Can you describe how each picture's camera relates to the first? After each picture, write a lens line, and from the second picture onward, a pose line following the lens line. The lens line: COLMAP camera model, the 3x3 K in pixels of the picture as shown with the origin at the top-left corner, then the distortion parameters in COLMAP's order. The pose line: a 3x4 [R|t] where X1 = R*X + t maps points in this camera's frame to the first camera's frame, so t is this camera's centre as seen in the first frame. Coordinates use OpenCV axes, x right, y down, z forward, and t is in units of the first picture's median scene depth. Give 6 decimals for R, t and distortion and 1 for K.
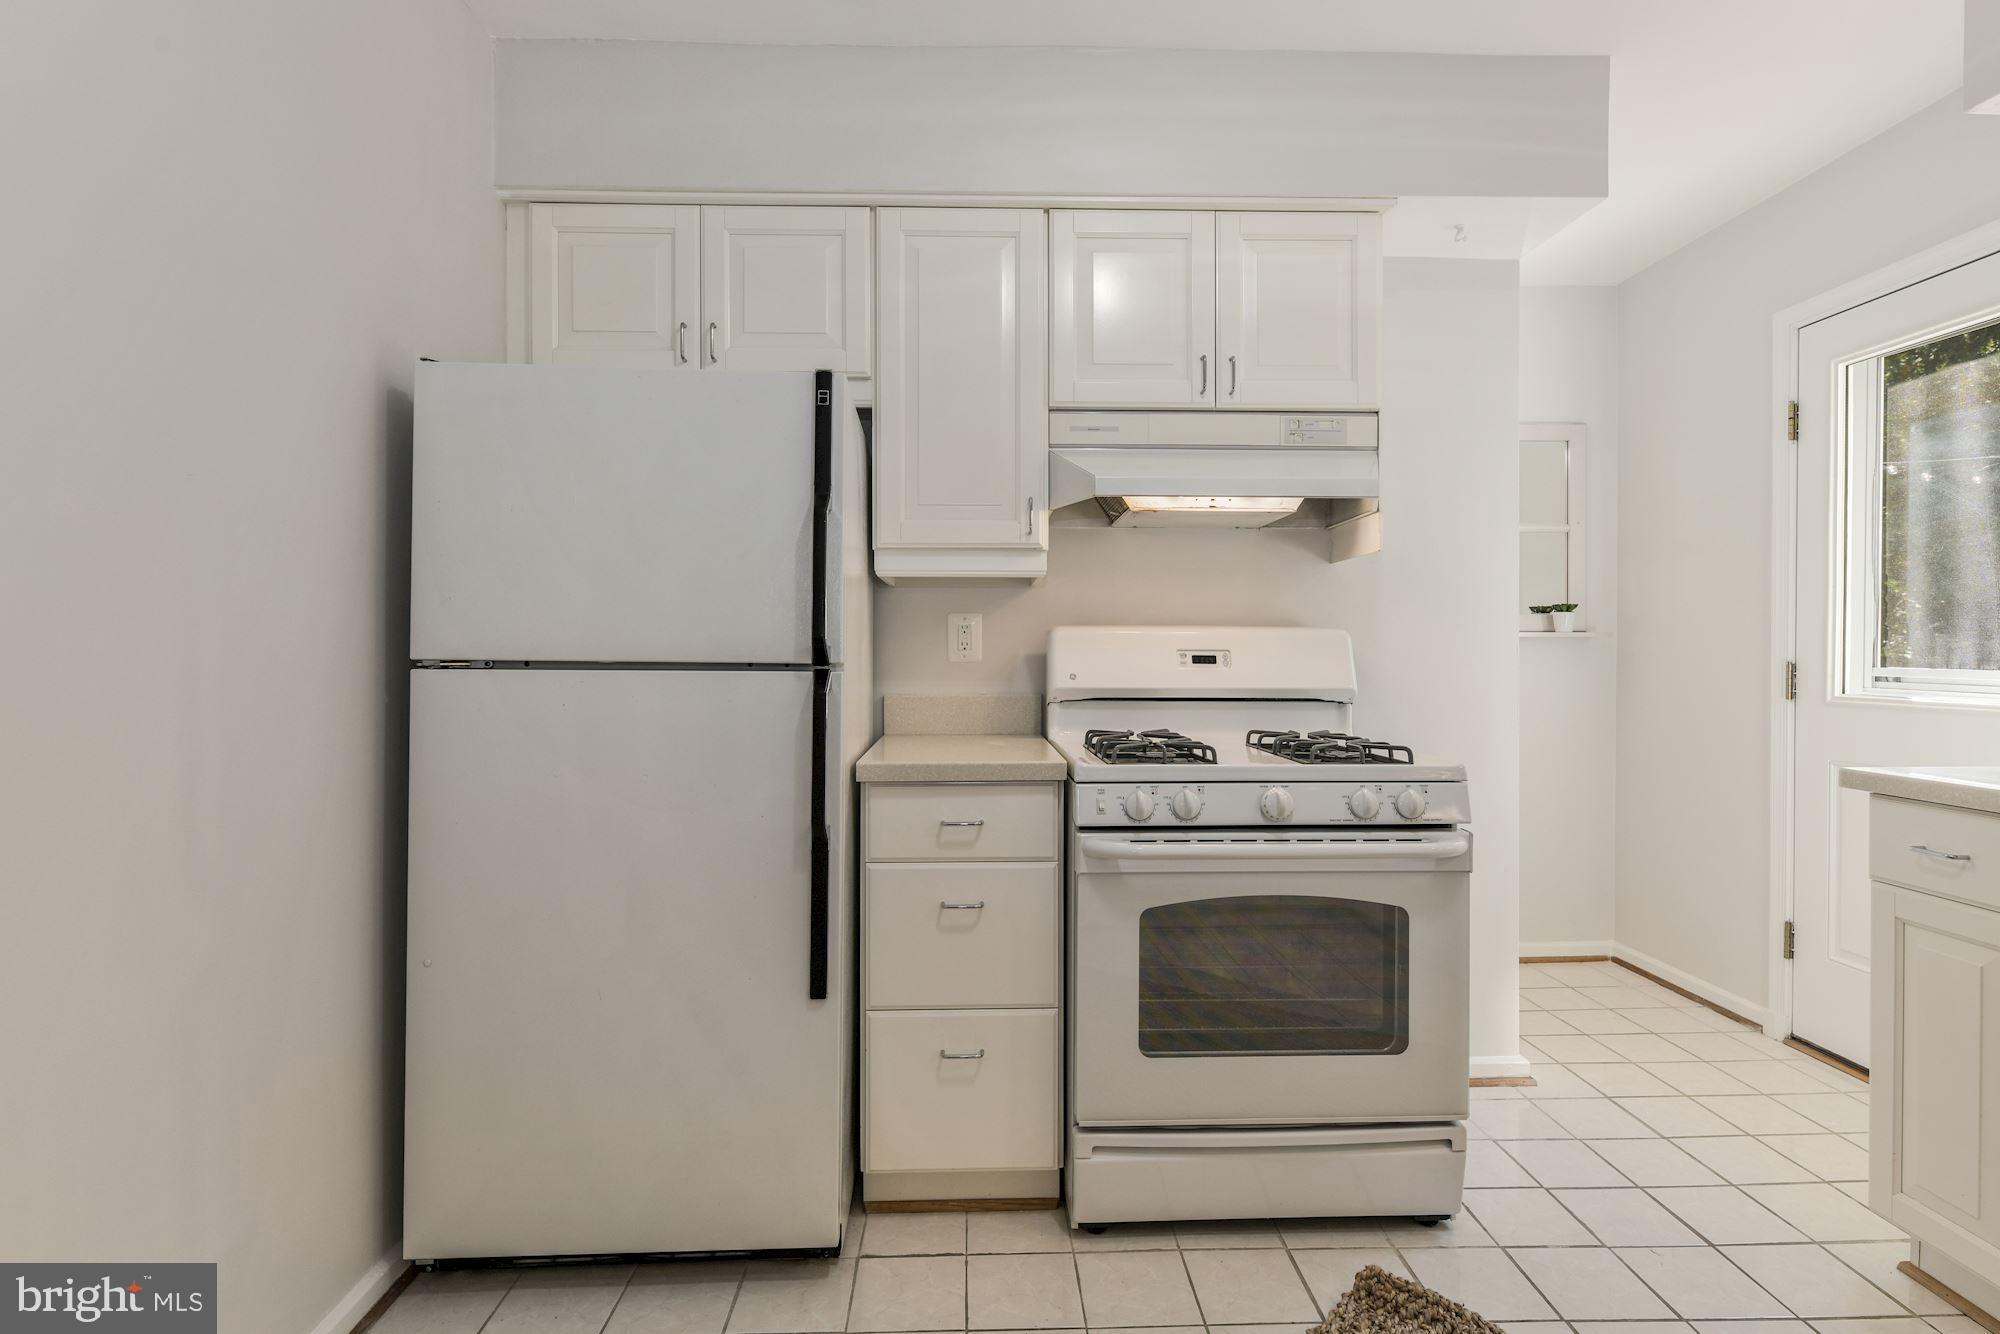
lens RADIAL K [[996.2, 0, 1005.0], [0, 996.2, 656.8], [0, 0, 1]] dist [0.002133, -0.001442]
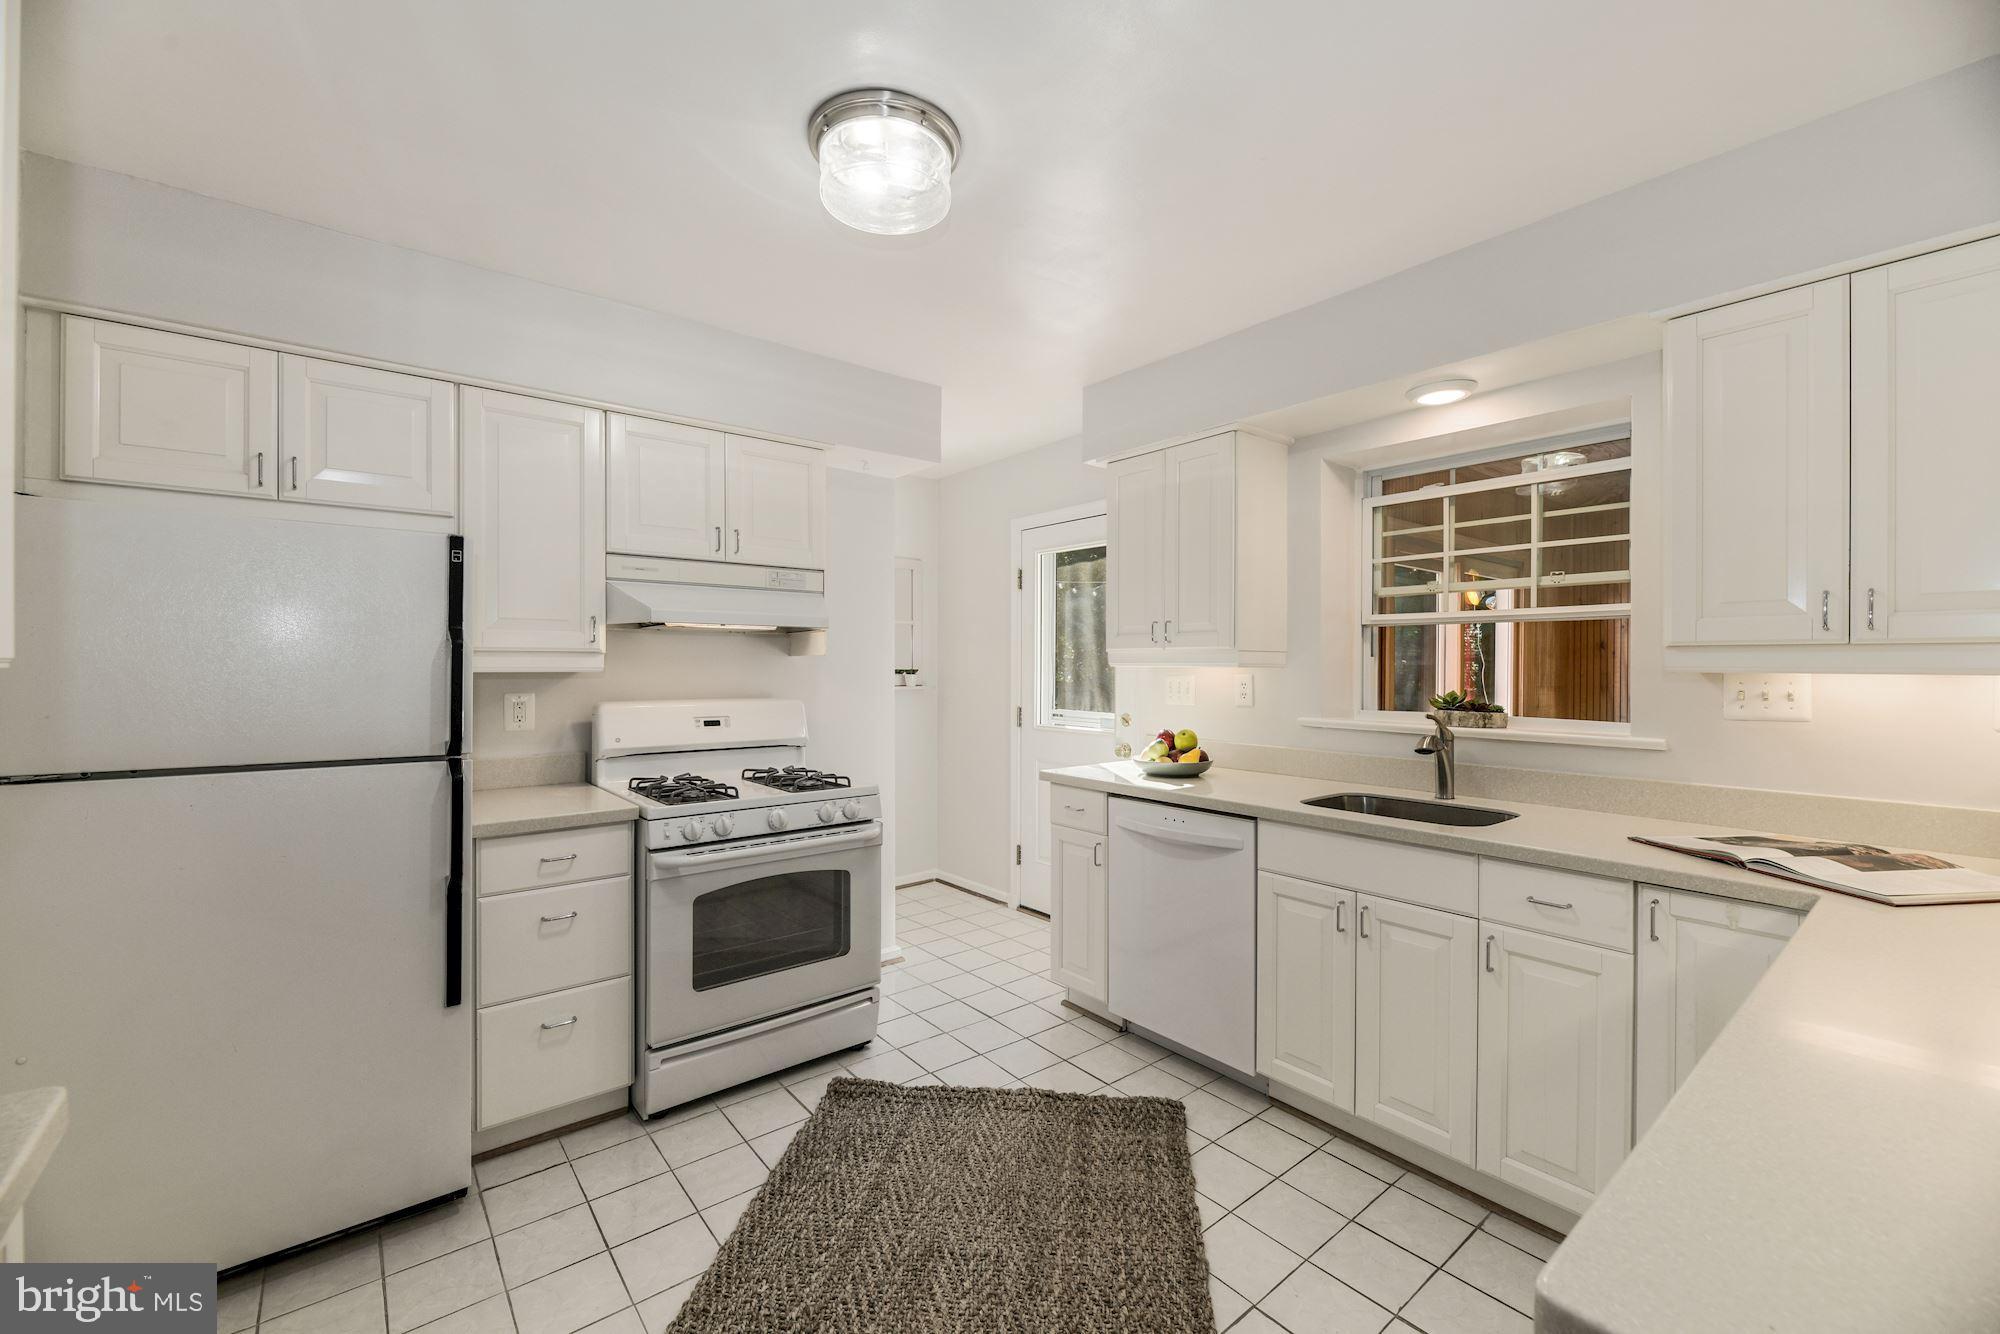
lens RADIAL K [[804.7, 0, 1003.8], [0, 804.7, 667.4], [0, 0, 1]] dist [0.000680, -0.003958]
pose [[0.793630, -0.000217, 0.608400, -0.227095], [0.002078, 0.999995, -0.002353, -0.094167], [-0.608397, 0.003132, 0.793627, -0.269447]]
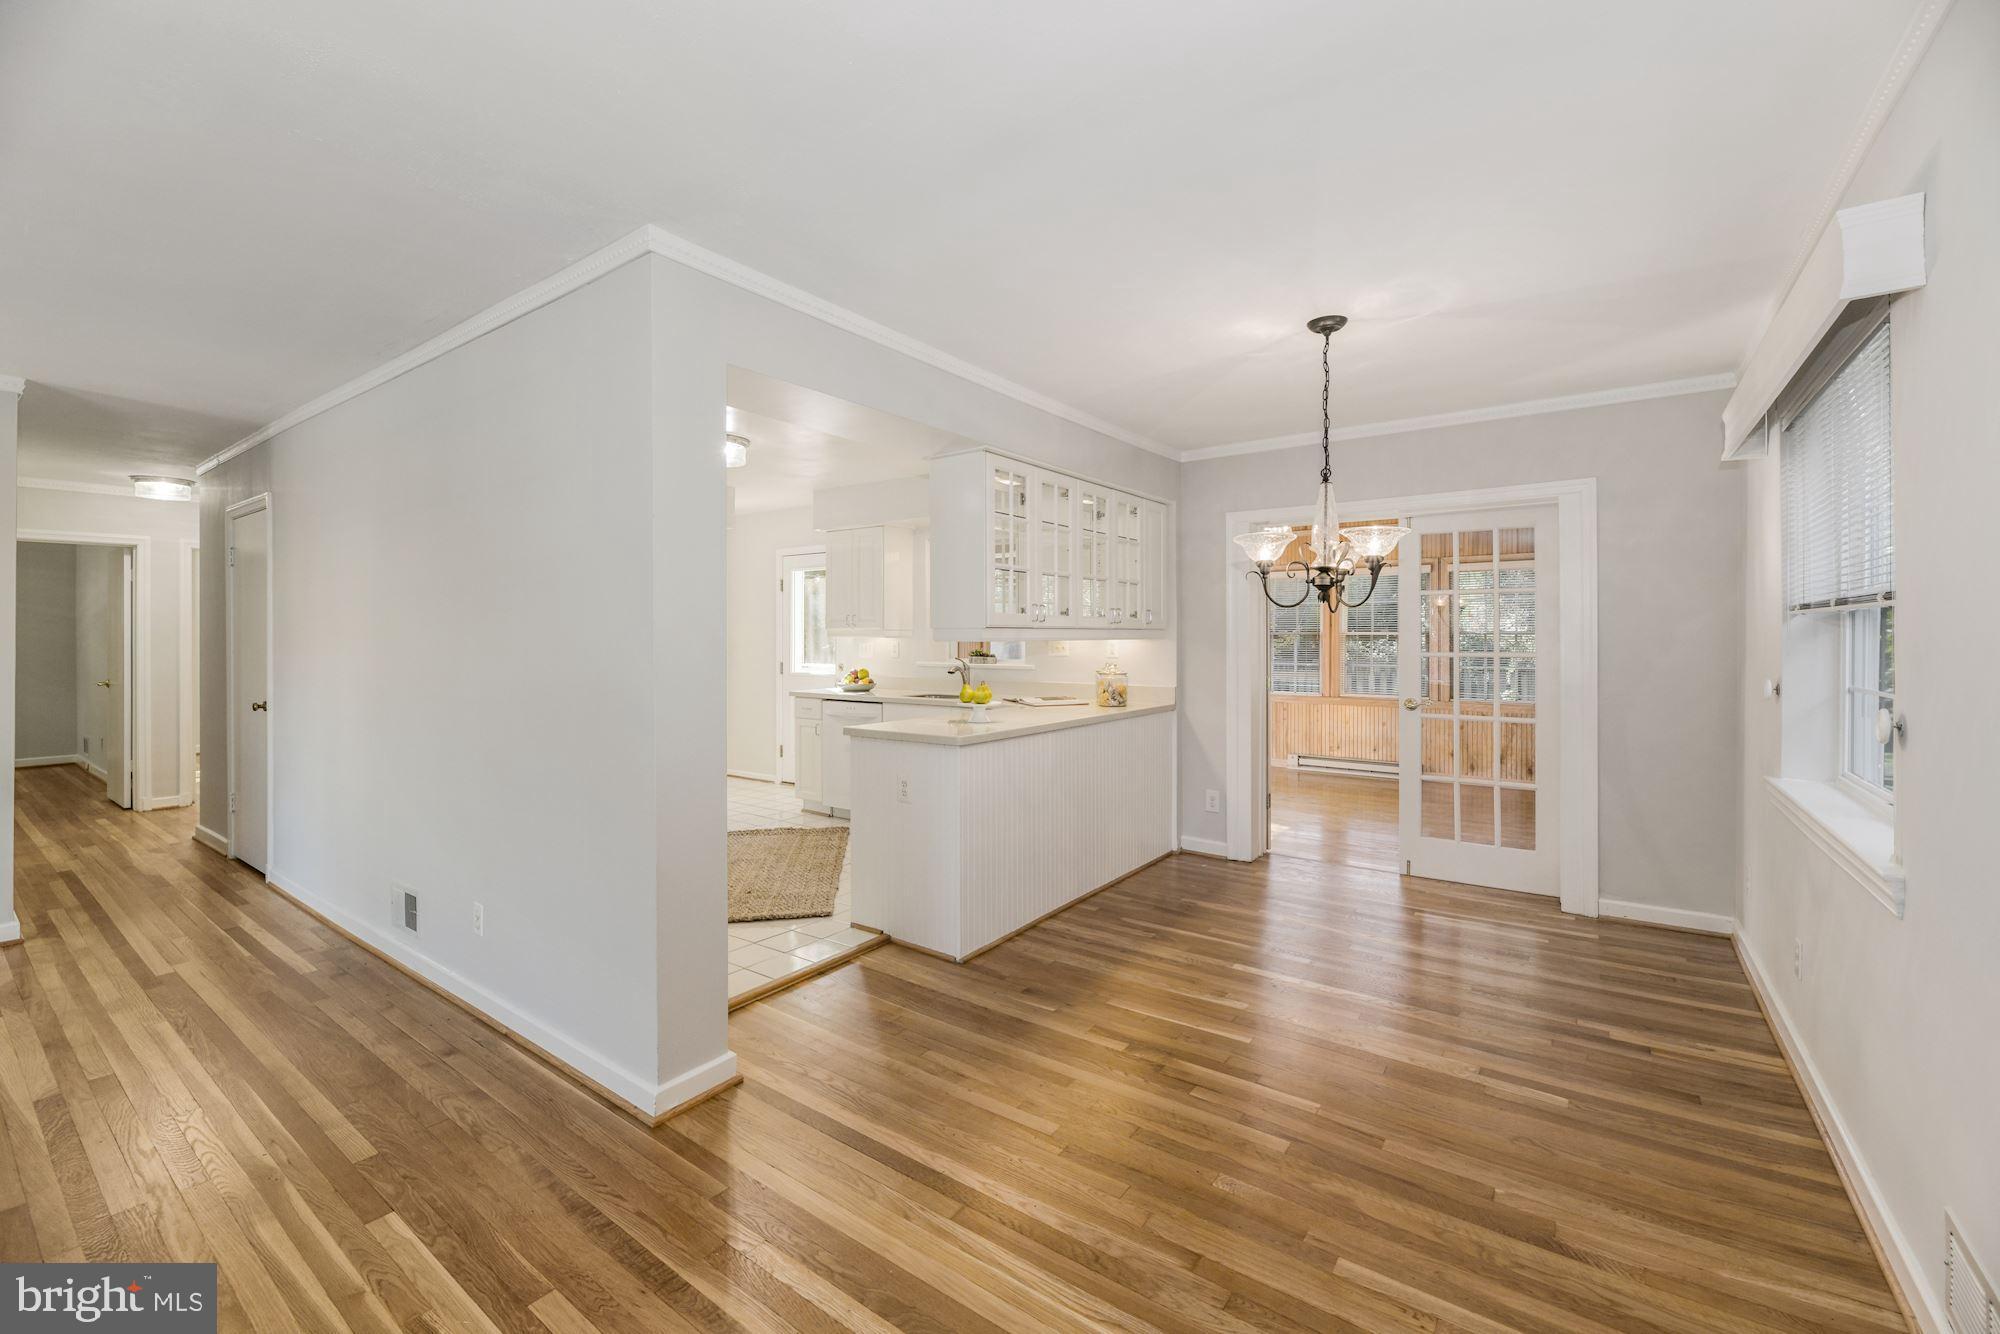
lens RADIAL K [[815.7, 0, 1000.9], [0, 815.7, 632.5], [0, 0, 1]] dist [0.000275, -0.004262]
pose [[0.608926, 0.006051, 0.793204, -1.184816], [0.005417, 0.999916, -0.011787, -0.078377], [-0.793209, 0.011474, 0.608842, -1.590811]]
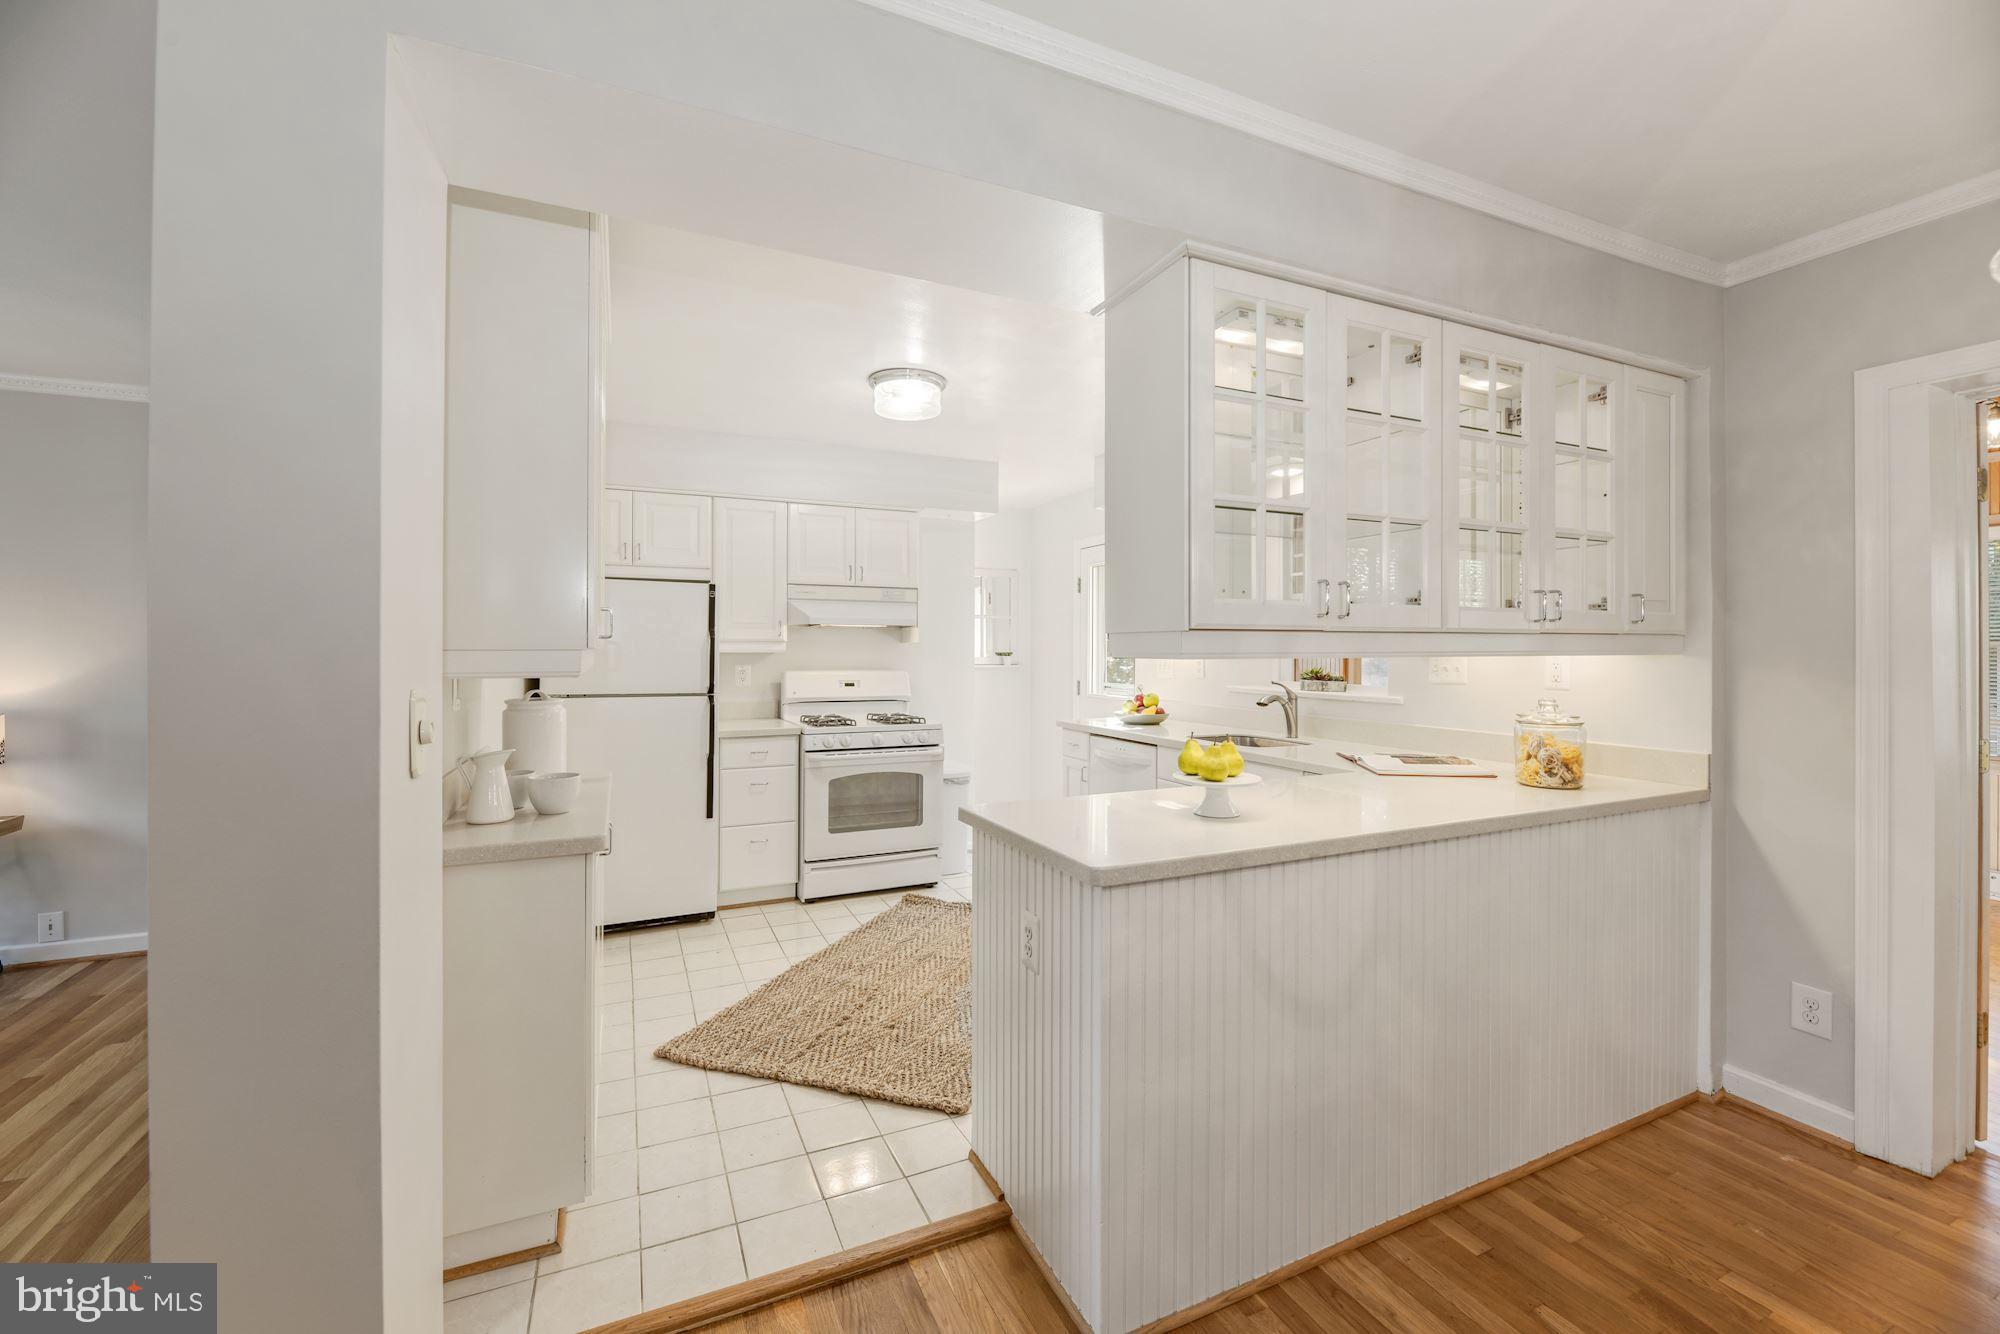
lens RADIAL K [[813.7, 0, 1005.5], [0, 813.7, 646.0], [0, 0, 1]] dist [-0.001556, -0.000774]
pose [[0.916977, 0.004377, 0.398915, -0.293939], [-0.000306, 0.999947, -0.010269, -0.086434], [-0.398939, 0.009295, 0.916930, -1.173255]]
